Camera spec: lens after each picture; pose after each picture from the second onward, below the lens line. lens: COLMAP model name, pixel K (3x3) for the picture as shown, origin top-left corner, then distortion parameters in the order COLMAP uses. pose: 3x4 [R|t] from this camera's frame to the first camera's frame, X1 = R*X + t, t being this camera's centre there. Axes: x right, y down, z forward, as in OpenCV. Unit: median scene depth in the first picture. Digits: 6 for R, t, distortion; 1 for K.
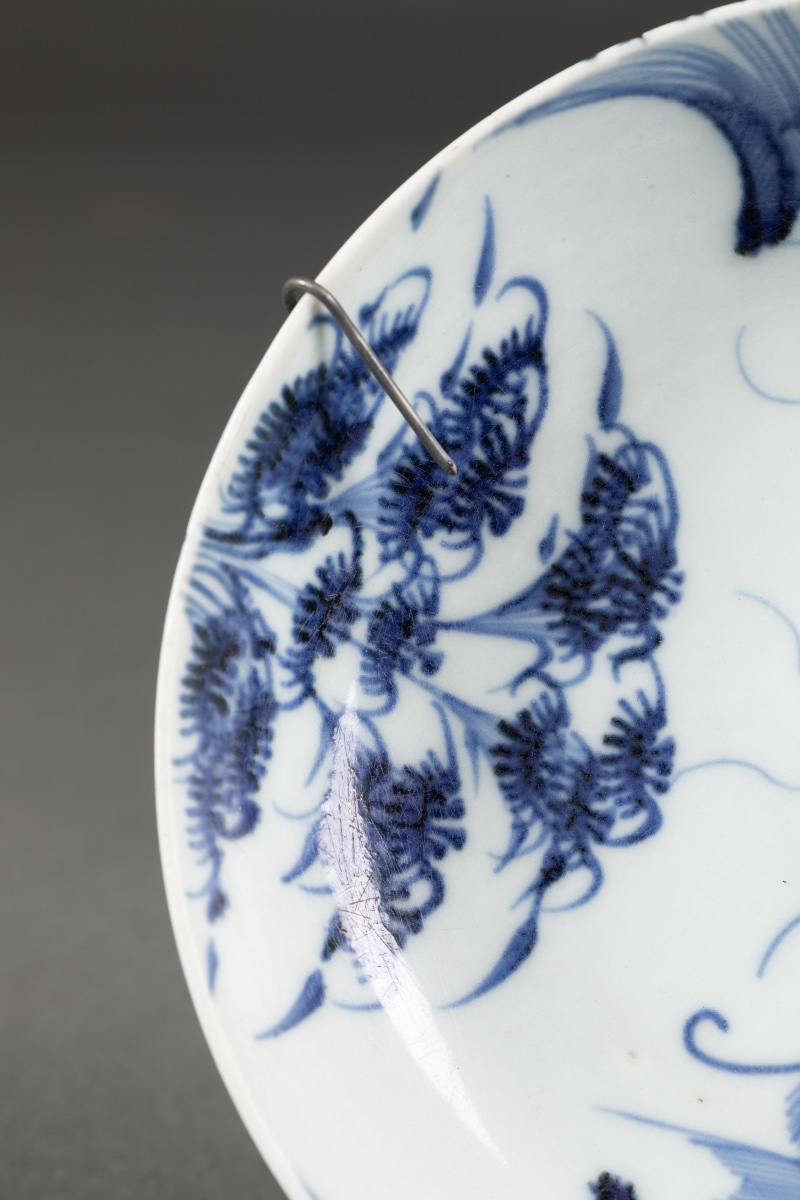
lens RADIAL K [[4645.1, 0, 400.2], [0, 4645.1, 483.0], [0, 0, 1]] dist [0.171524, -1.837219]
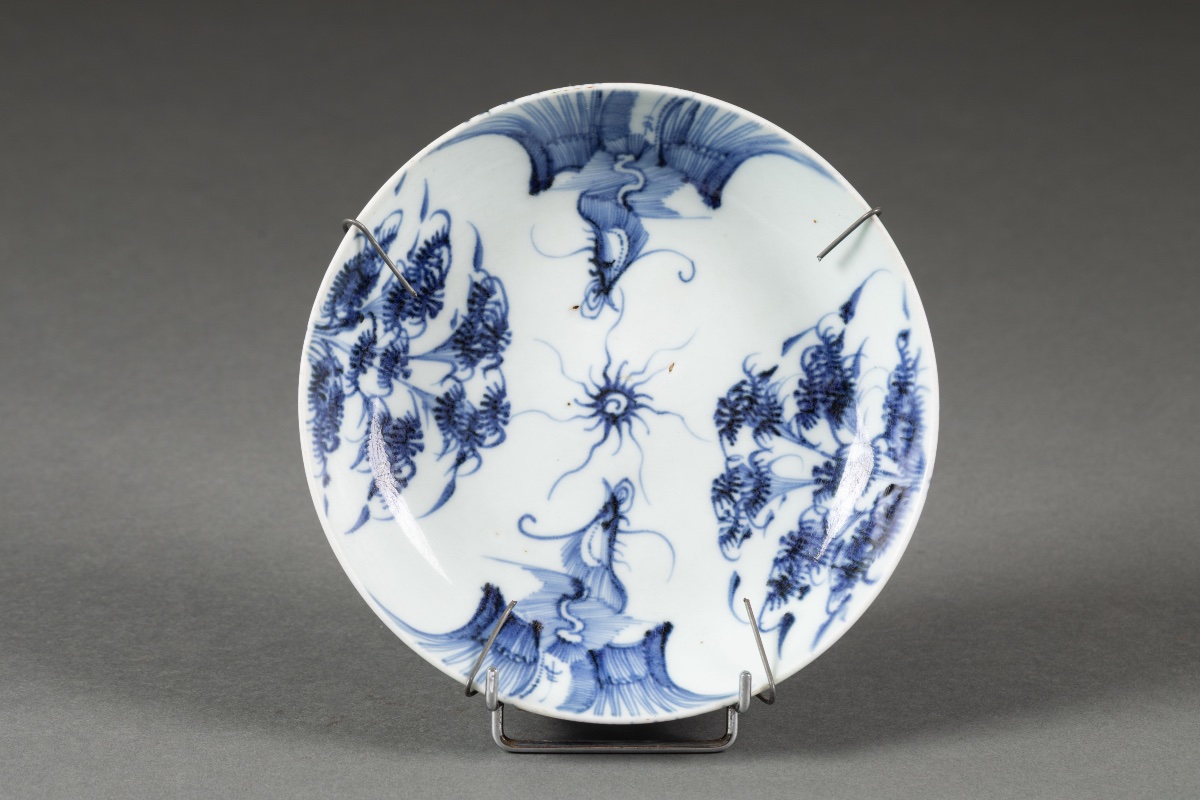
lens RADIAL K [[4645.1, 0, 600.0], [0, 4645.1, 400.0], [0, 0, 1]] dist [0.171524, -1.837219]
pose [[0.994631, -0.036858, 0.096699, -0.125484], [0.027719, 0.995166, 0.094210, -0.169162], [-0.099704, -0.091024, 0.990845, -1.364225]]
